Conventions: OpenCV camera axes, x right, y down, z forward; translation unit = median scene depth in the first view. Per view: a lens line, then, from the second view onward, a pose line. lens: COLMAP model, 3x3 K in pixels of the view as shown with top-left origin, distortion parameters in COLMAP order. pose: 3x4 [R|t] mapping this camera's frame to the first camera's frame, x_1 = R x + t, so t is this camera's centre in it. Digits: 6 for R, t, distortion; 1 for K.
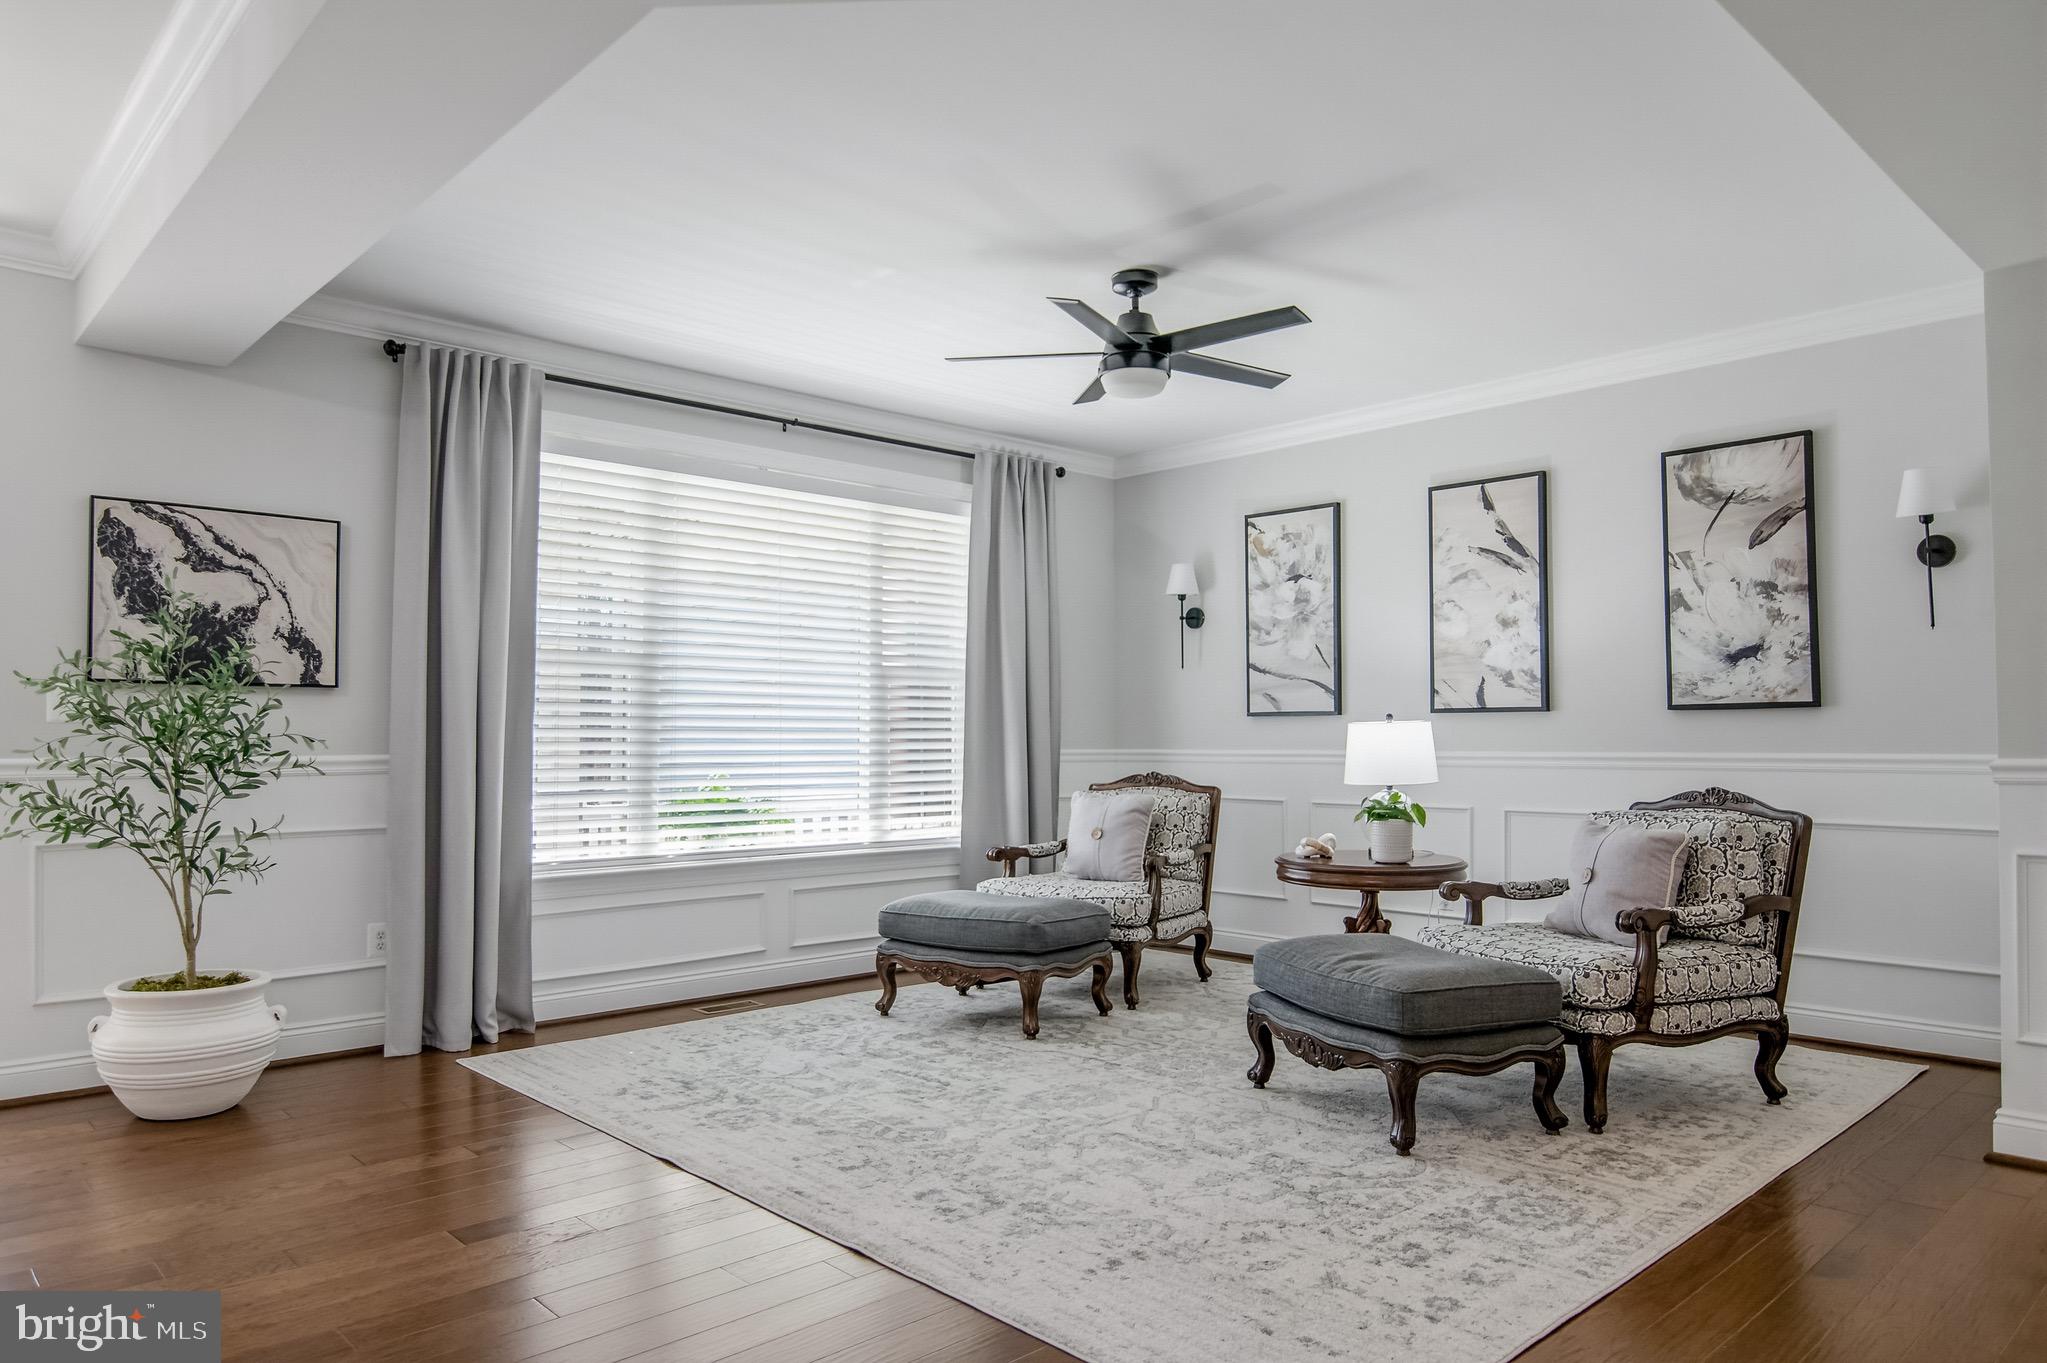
lens RADIAL K [[1316.6, 0, 1035.0], [0, 1316.6, 699.8], [0, 0, 1]] dist [-0.018157, -0.002895]
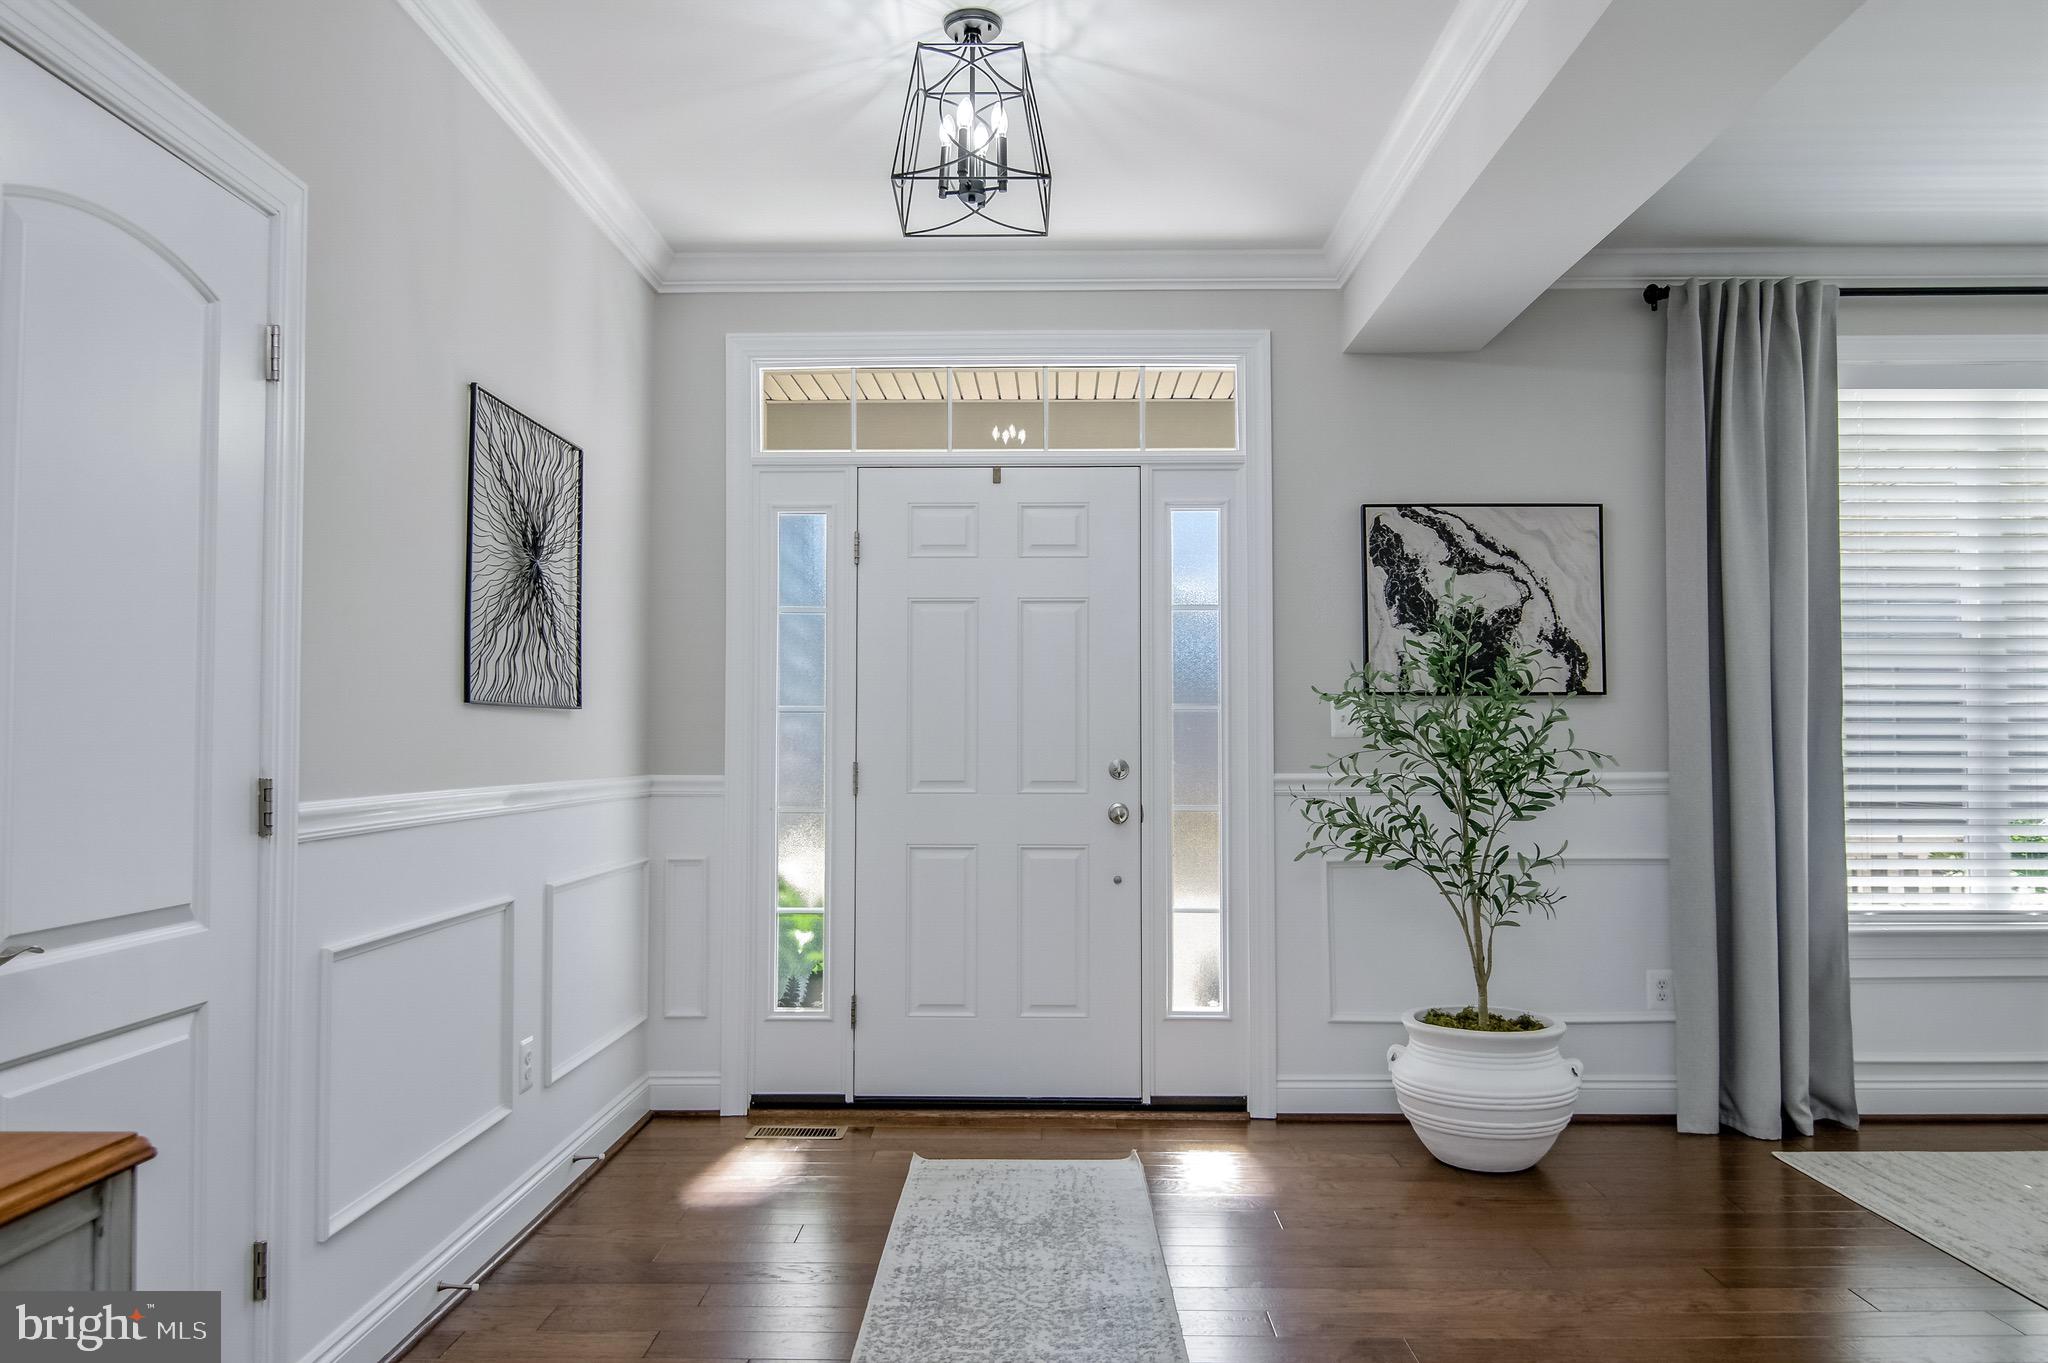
lens RADIAL K [[1412.4, 0, 1029.8], [0, 1412.4, 689.3], [0, 0, 1]] dist [0.002919, -0.000923]
pose [[0.717589, -0.028861, -0.695868, -0.160921], [0.022426, 0.999580, -0.018331, -0.004298], [0.696105, -0.002452, 0.717935, 0.060697]]
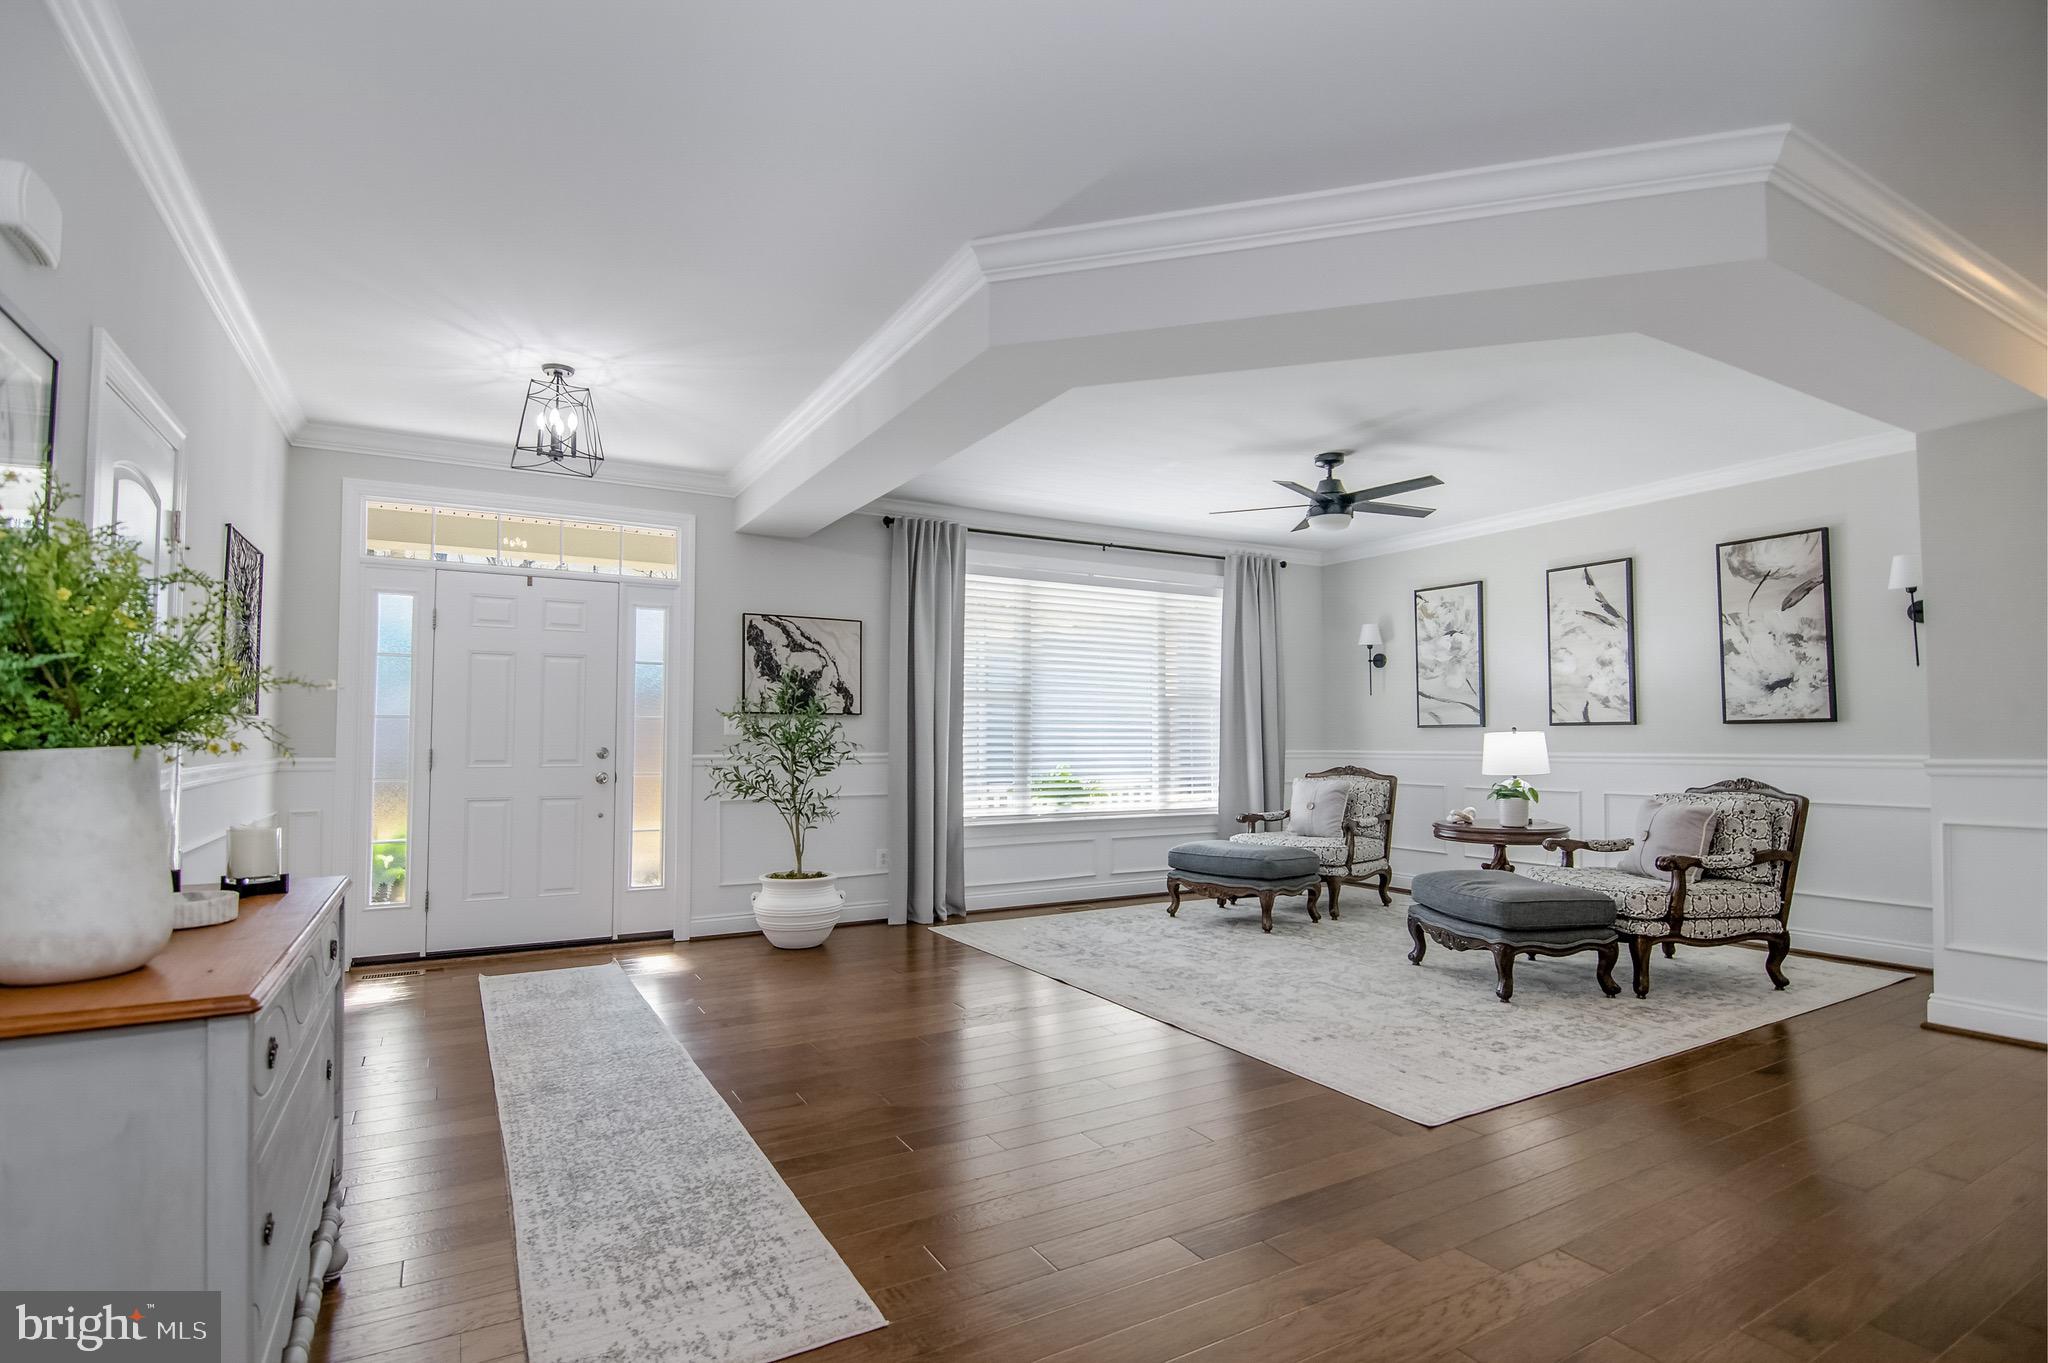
lens RADIAL K [[997.1, 0, 1010.7], [0, 997.1, 702.1], [0, 0, 1]] dist [-0.016664, -0.003450]
pose [[0.968652, -0.009264, -0.248247, -0.002382], [0.007267, 0.999933, -0.008961, -0.013714], [0.248314, 0.006876, 0.968655, -0.267922]]
